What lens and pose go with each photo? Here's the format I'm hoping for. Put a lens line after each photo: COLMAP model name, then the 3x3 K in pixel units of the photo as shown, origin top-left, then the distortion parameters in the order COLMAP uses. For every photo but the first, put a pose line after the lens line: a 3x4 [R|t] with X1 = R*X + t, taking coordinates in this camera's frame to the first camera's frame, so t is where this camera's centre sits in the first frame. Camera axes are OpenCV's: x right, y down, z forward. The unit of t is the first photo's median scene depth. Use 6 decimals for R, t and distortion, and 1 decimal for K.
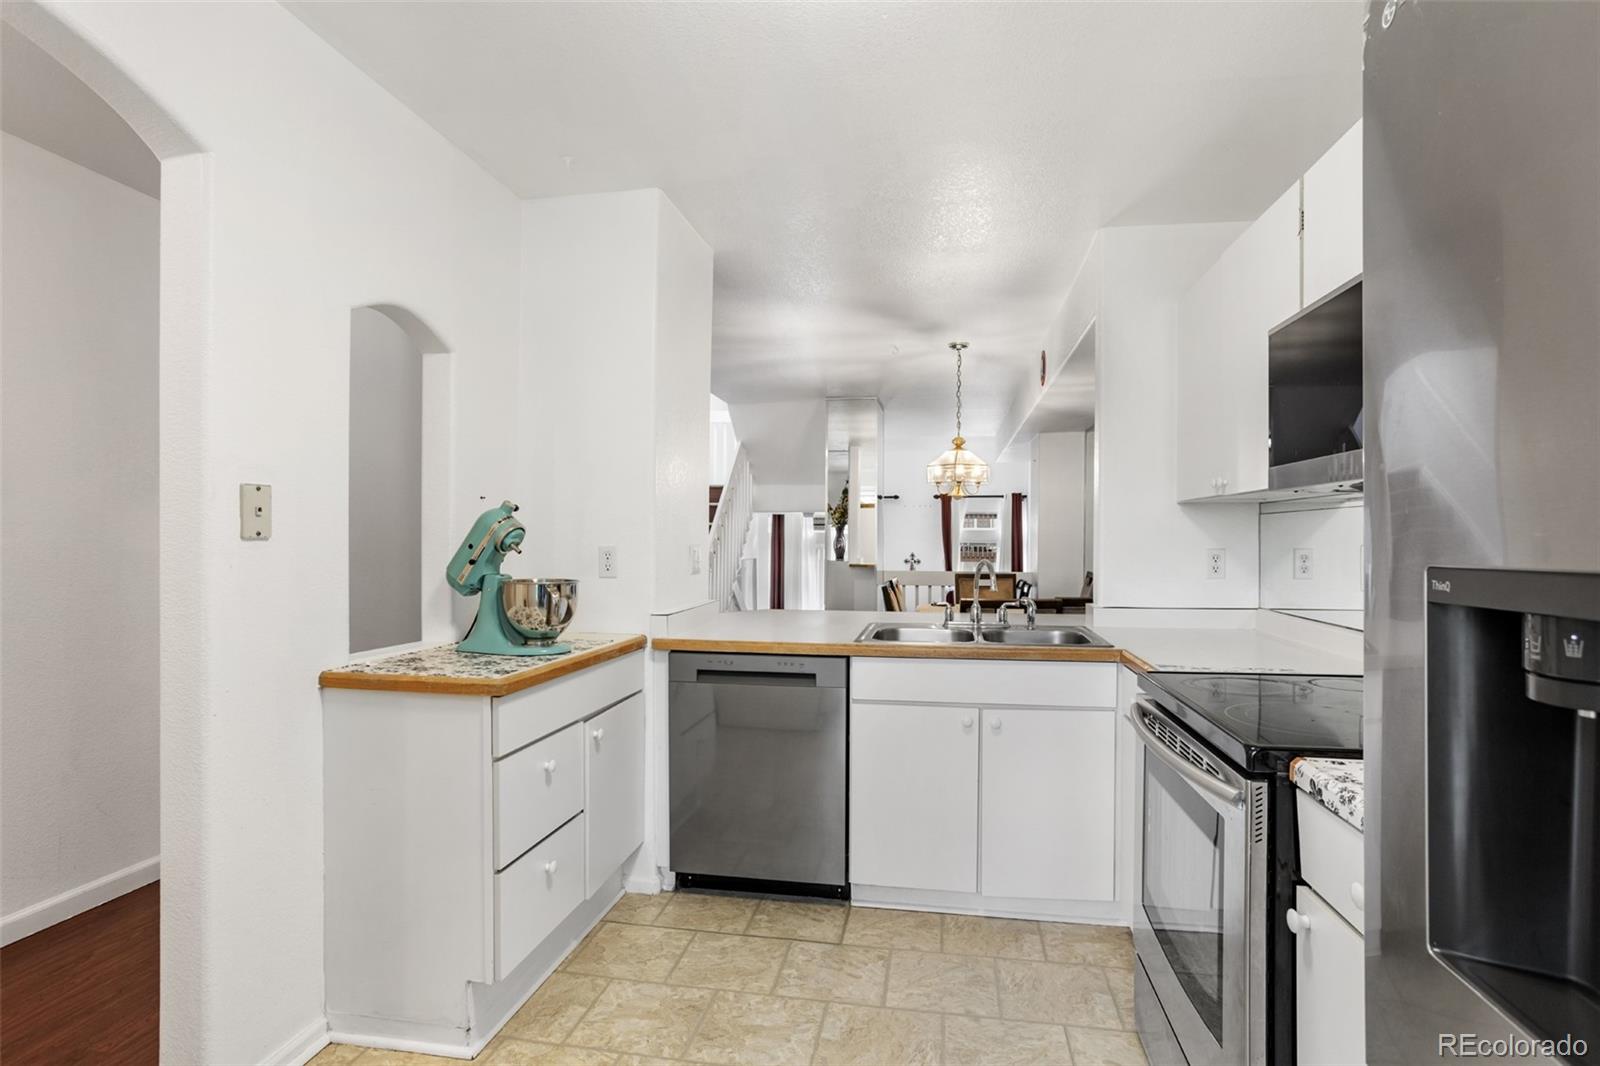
lens RADIAL K [[791.0, 0, 799.3], [0, 791.0, 537.2], [0, 0, 1]] dist [-0.047473, 0.034087]
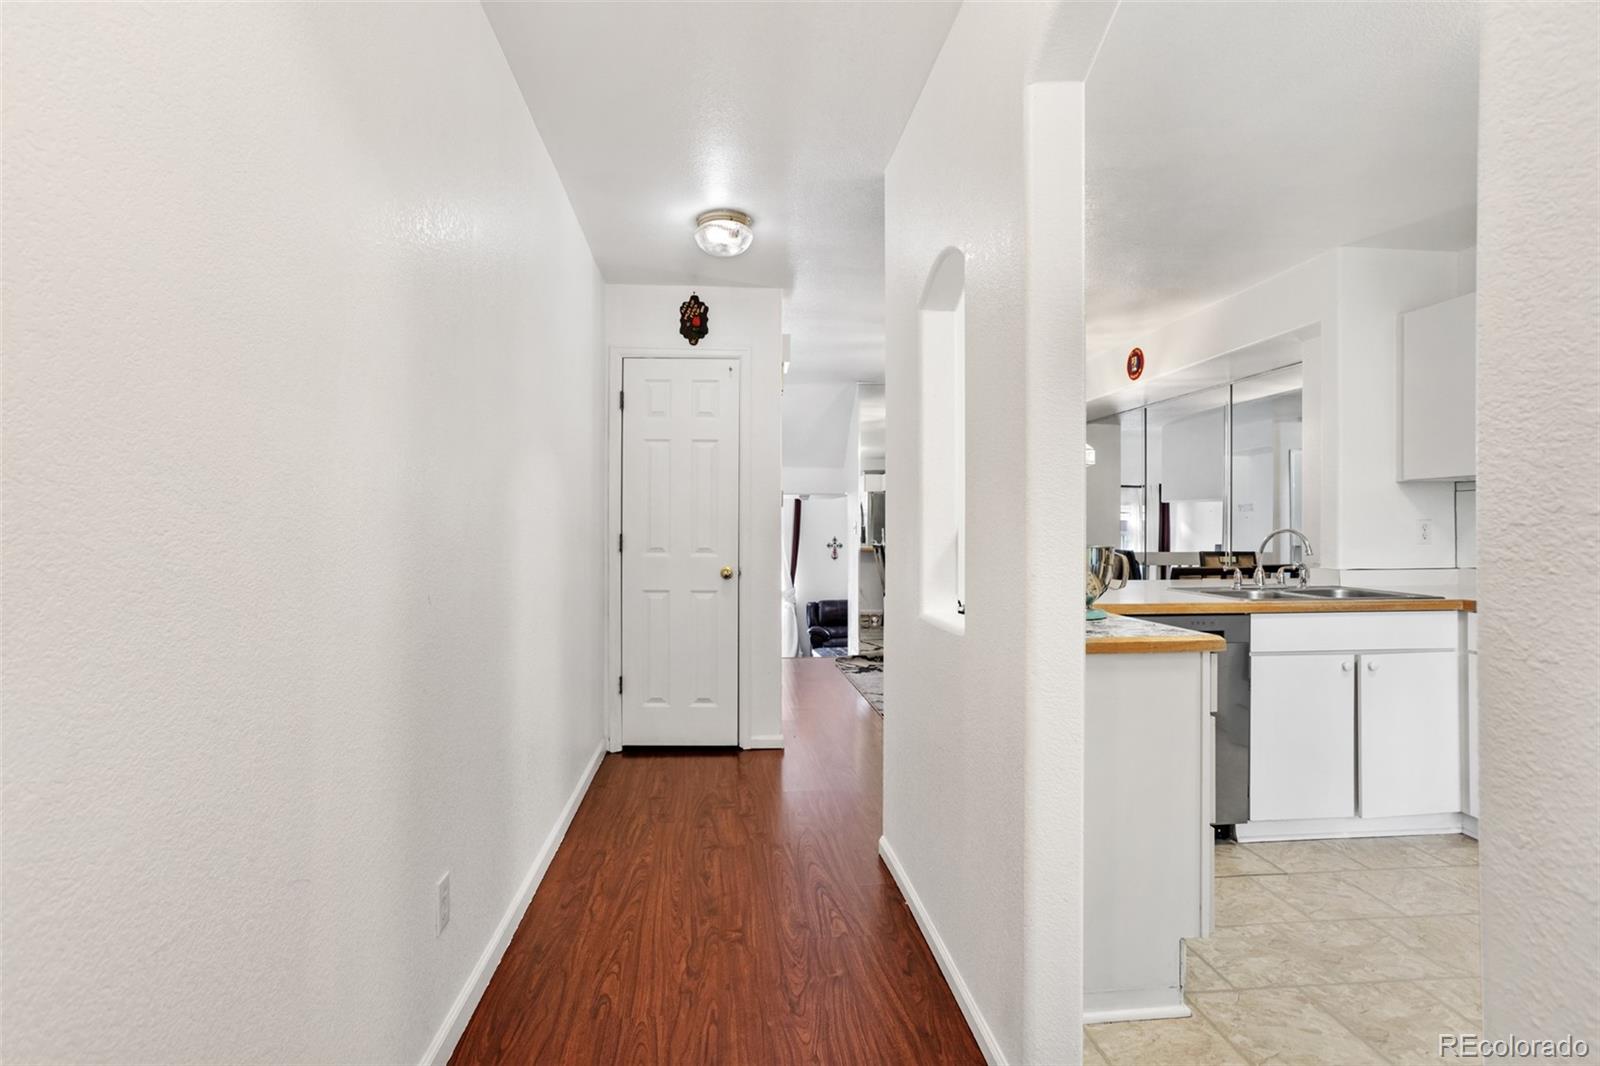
lens RADIAL K [[791.0, 0, 799.3], [0, 791.0, 537.2], [0, 0, 1]] dist [-0.047473, 0.034087]
pose [[0.961425, -0.002390, 0.275057, -0.869212], [-0.001217, 0.999915, 0.012943, 0.031984], [-0.275064, -0.012779, 0.961341, 0.136798]]
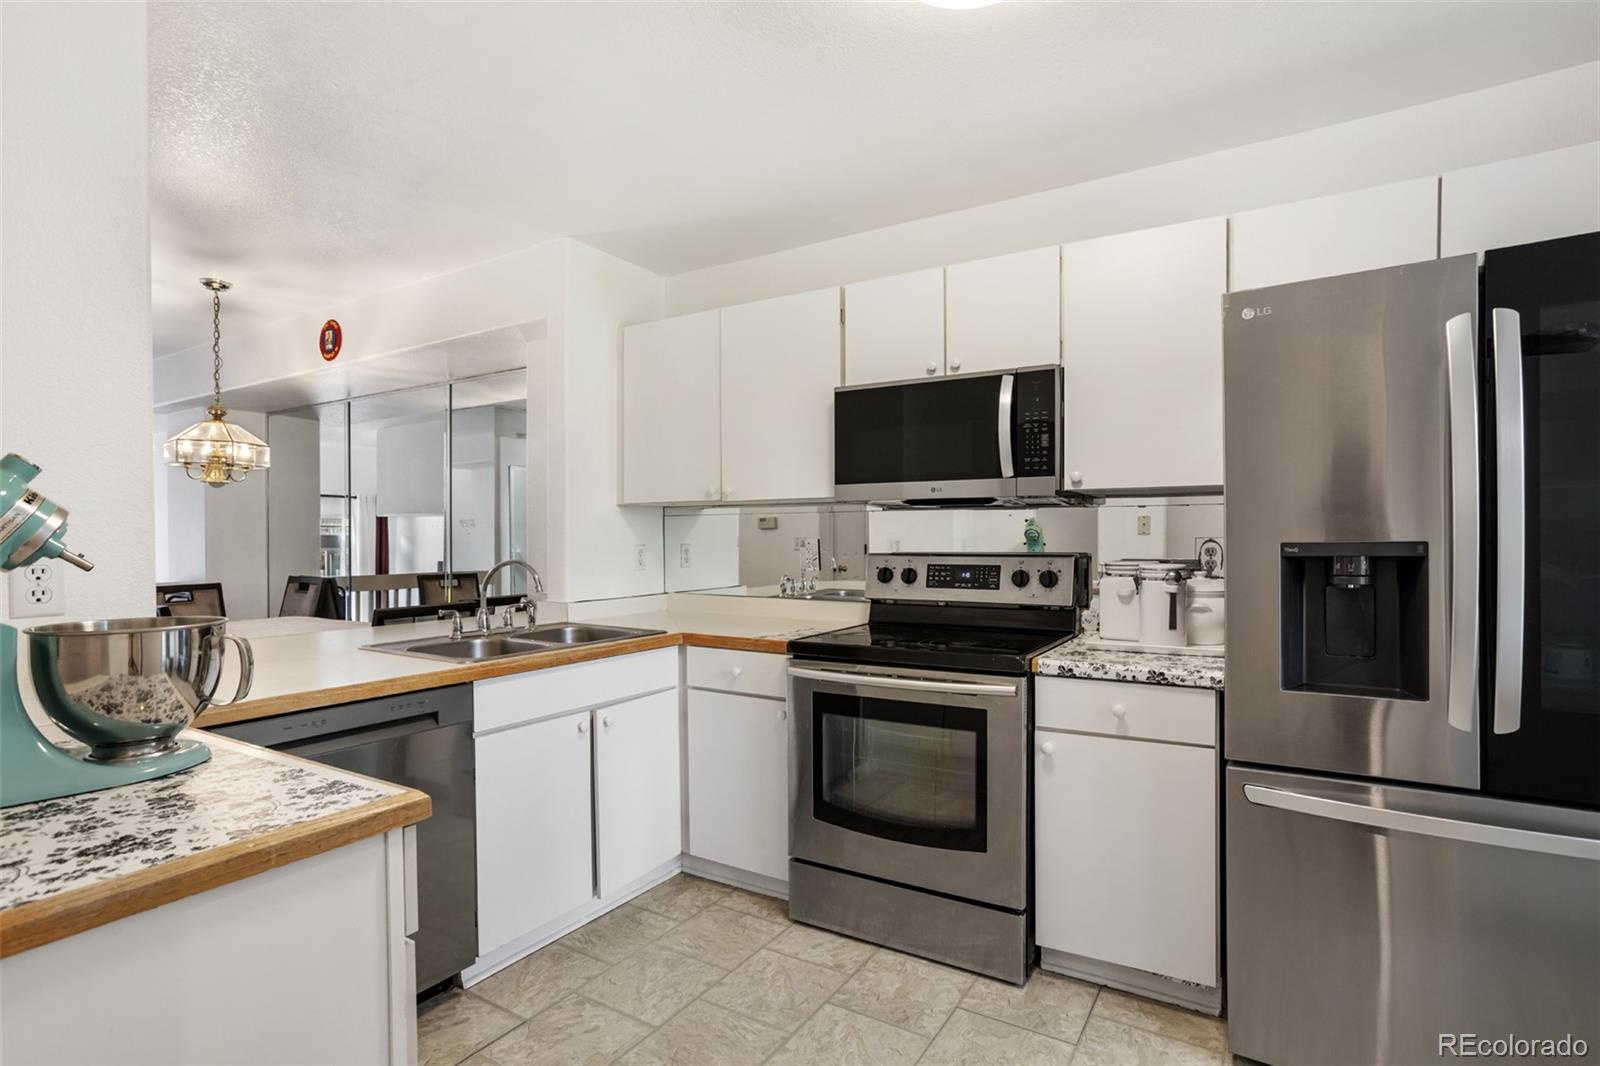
lens RADIAL K [[791.0, 0, 799.3], [0, 791.0, 537.2], [0, 0, 1]] dist [-0.047473, 0.034087]
pose [[0.365789, -0.000355, 0.930698, -0.587641], [0.001849, 0.999998, -0.000345, 0.005059], [-0.930696, 0.001847, 0.365789, 0.407133]]
